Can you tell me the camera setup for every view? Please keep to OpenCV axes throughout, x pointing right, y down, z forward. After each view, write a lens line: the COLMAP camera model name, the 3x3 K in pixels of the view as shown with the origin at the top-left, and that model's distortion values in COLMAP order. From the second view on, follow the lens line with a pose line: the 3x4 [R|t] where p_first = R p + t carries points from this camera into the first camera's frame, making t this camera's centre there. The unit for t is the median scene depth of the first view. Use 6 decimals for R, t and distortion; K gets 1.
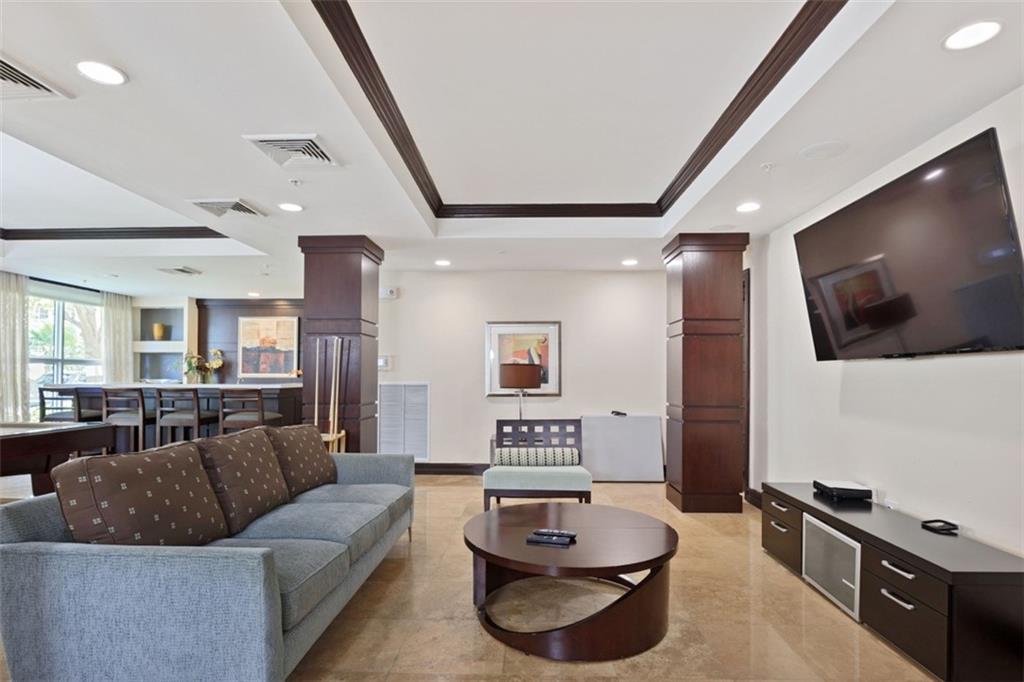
lens RADIAL K [[519.5, 0, 511.1], [0, 519.5, 370.1], [0, 0, 1]] dist [-0.010255, 0.001456]
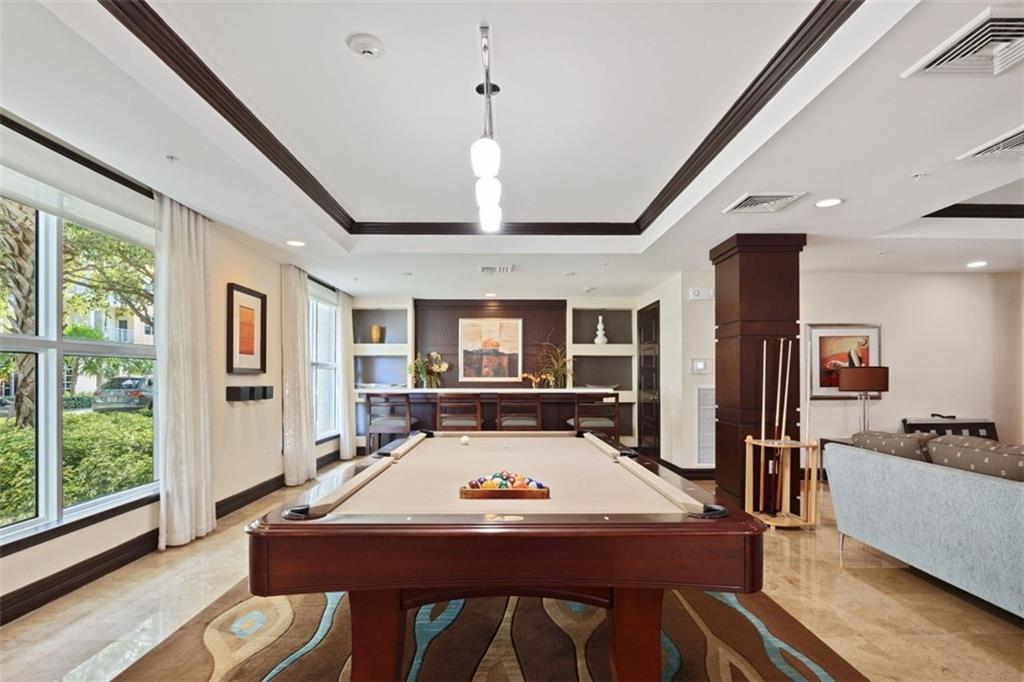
lens RADIAL K [[519.5, 0, 513.1], [0, 519.5, 374.6], [0, 0, 1]] dist [-0.010255, 0.001456]
pose [[0.998647, -0.003001, 0.051912, -0.478958], [0.002849, 0.999991, 0.003009, -0.001300], [-0.051921, -0.002857, 0.998647, 0.034828]]
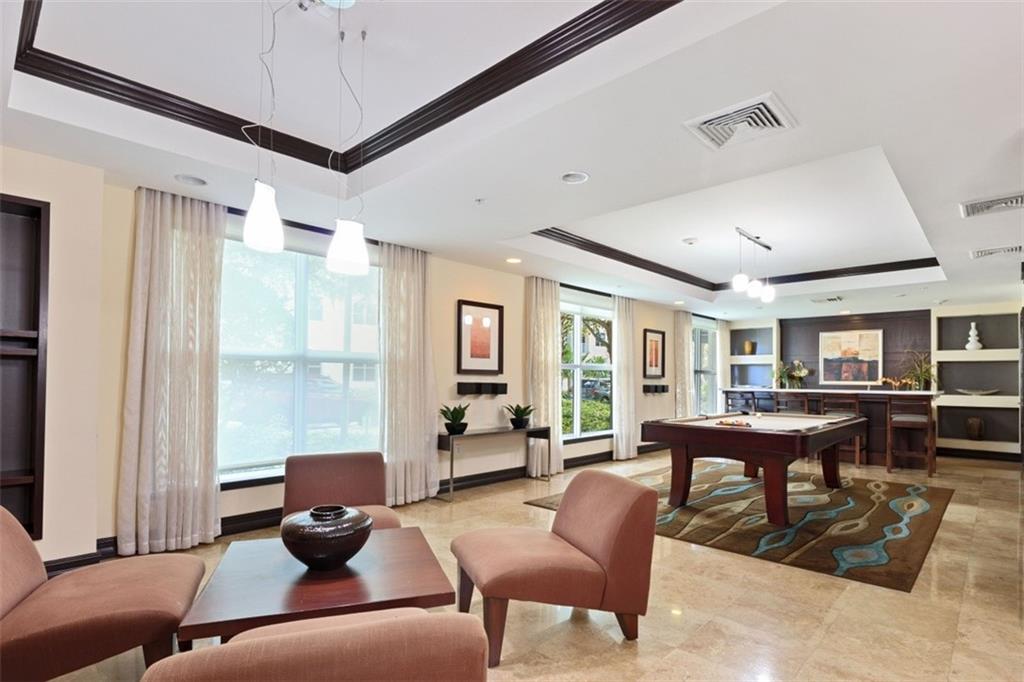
lens RADIAL K [[519.5, 0, 512.6], [0, 519.5, 369.3], [0, 0, 1]] dist [-0.010255, 0.001456]
pose [[0.750270, -0.010655, -0.661045, -0.277645], [0.000757, 0.999883, -0.015257, -0.002778], [0.661131, 0.010947, 0.750191, -0.324966]]
